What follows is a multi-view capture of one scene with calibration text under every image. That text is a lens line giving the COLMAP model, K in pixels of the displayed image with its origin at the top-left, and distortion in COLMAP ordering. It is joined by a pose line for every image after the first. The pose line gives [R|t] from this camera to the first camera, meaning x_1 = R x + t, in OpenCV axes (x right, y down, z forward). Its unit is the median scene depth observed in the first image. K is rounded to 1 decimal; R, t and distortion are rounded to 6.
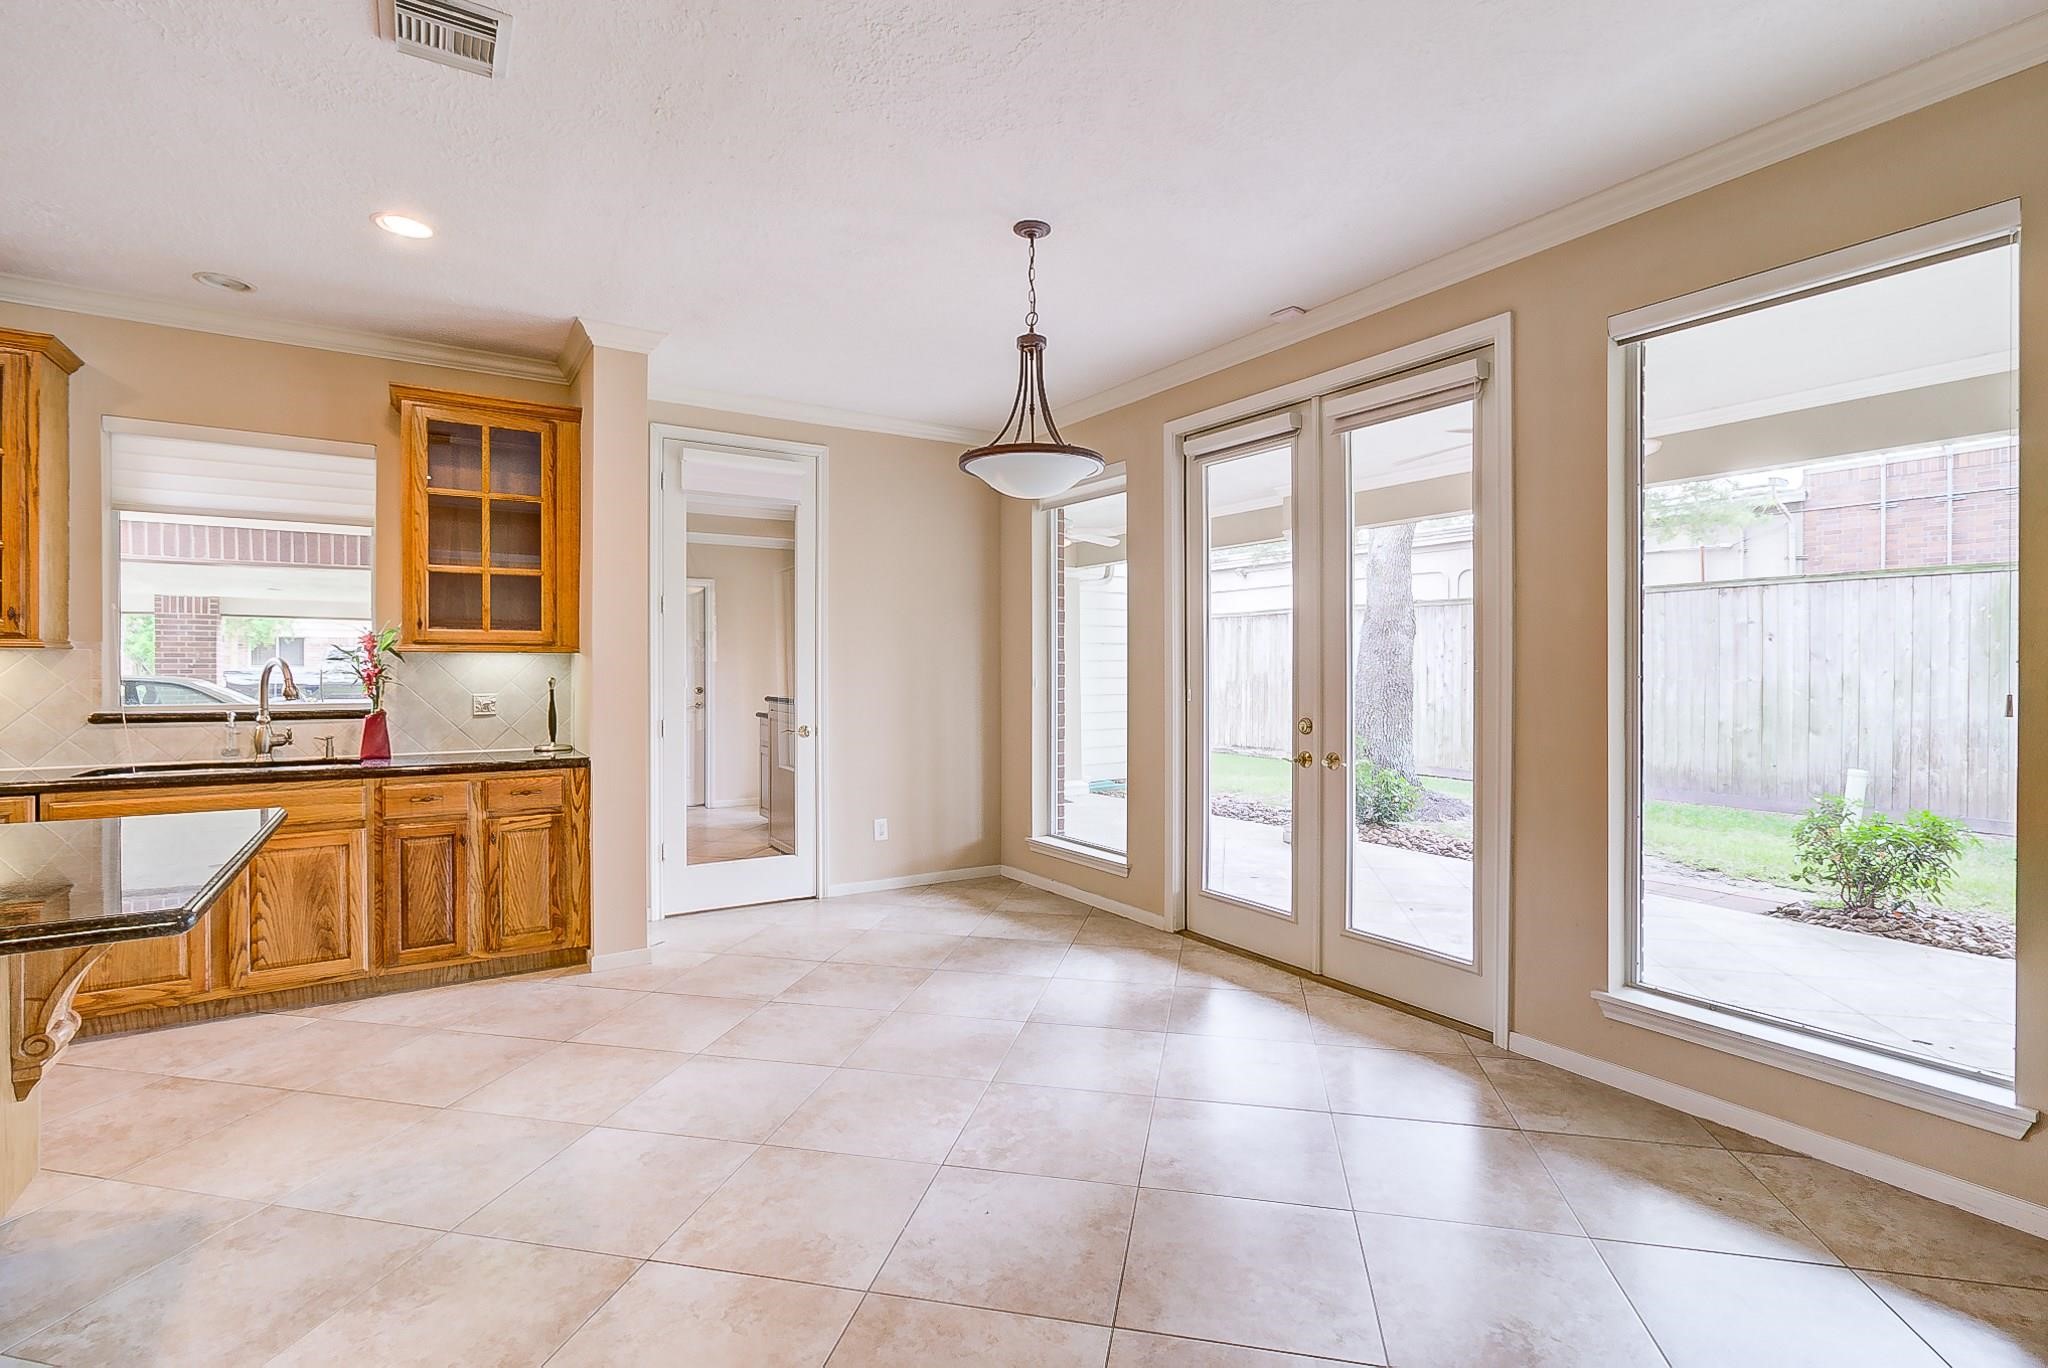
lens RADIAL K [[939.3, 0, 1037.5], [0, 939.3, 673.9], [0, 0, 1]] dist [-0.005430, 0.001974]
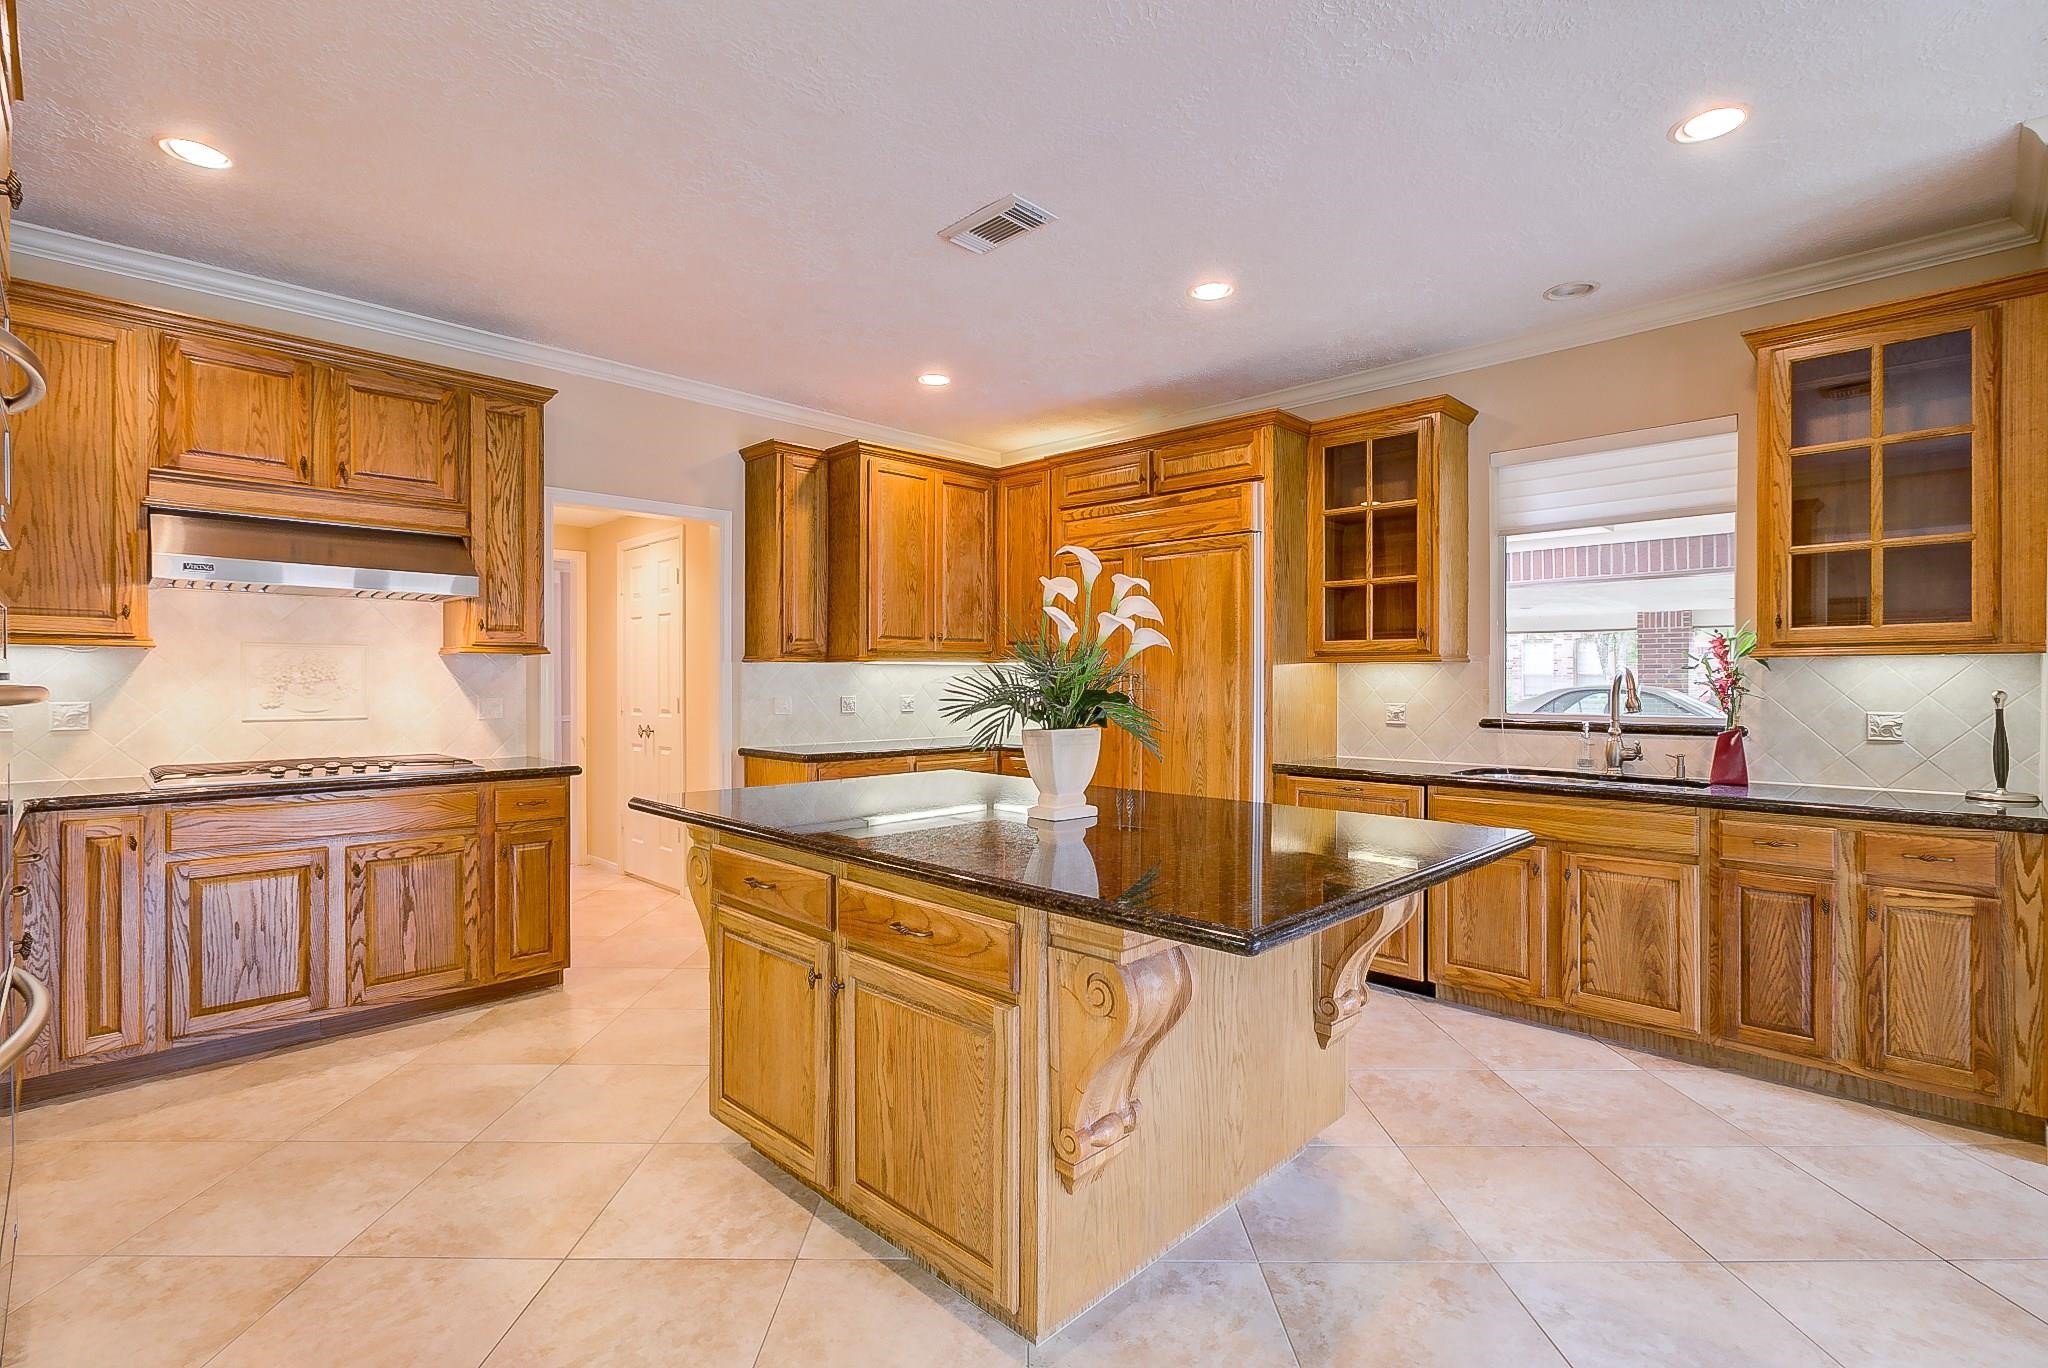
lens RADIAL K [[939.3, 0, 1027.0], [0, 939.3, 684.5], [0, 0, 1]] dist [-0.005430, 0.001974]
pose [[0.206518, 0.004219, -0.978434, -0.009812], [-0.003252, 0.999988, 0.003625, -0.001219], [0.978437, 0.002433, 0.206529, 0.210123]]
